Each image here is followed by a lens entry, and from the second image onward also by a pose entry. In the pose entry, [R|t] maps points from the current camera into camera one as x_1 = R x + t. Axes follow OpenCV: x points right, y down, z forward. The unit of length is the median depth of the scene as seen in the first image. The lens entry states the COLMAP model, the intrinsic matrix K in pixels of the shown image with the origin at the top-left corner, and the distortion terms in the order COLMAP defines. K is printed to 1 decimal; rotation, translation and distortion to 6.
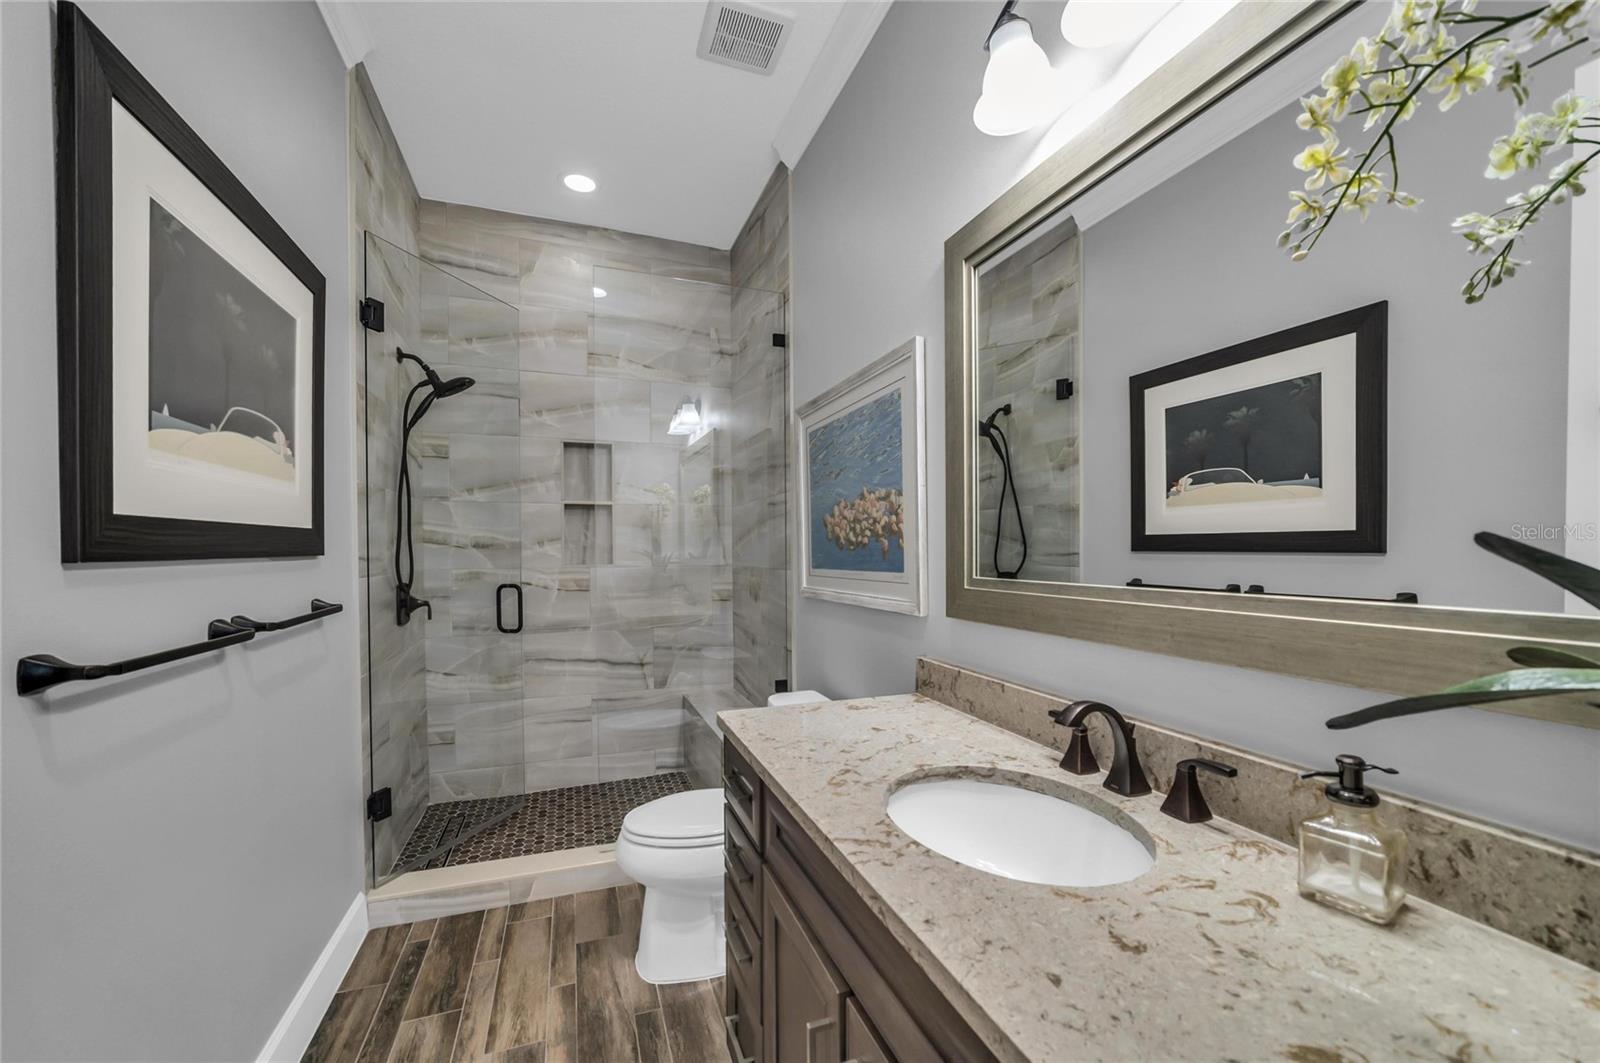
lens RADIAL K [[635.9, 0, 792.6], [0, 635.9, 559.8], [0, 0, 1]] dist [0.014582, 0.000053]
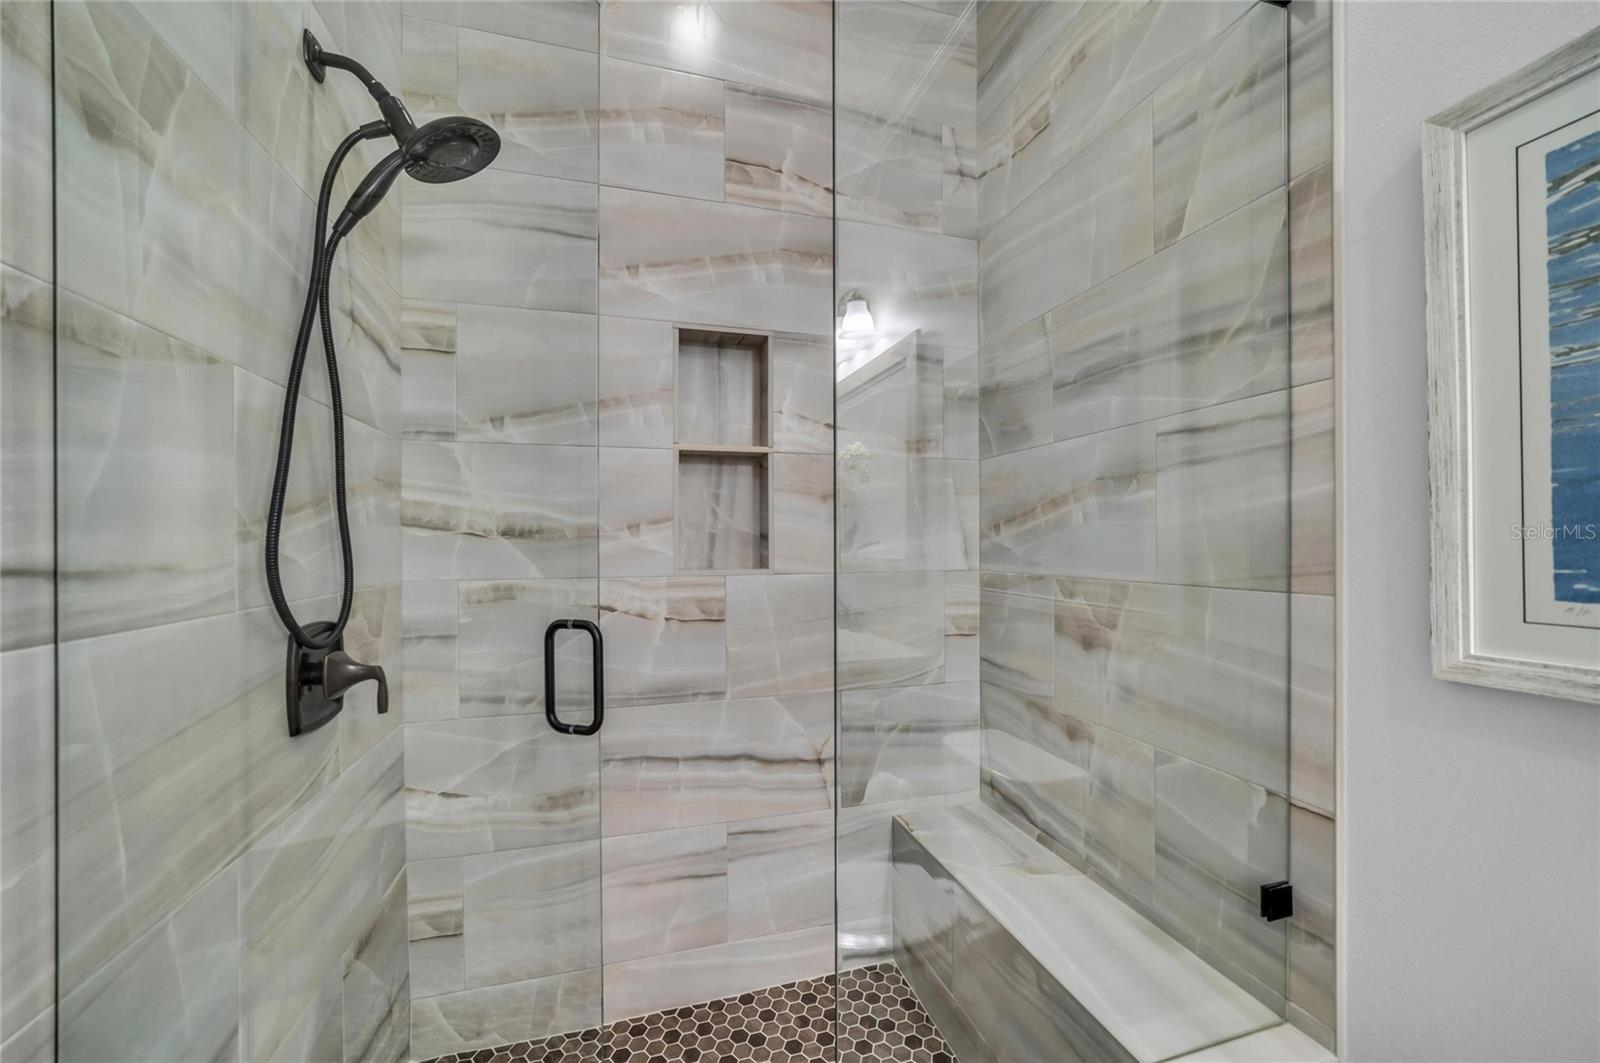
lens RADIAL K [[593.8, 0, 793.9], [0, 593.8, 539.5], [0, 0, 1]] dist [0.000657, 0.000203]
pose [[0.998446, -0.000633, -0.055718, -0.244300], [-0.000495, 0.999795, -0.020222, -0.007210], [0.055719, 0.020219, 0.998242, 0.542565]]
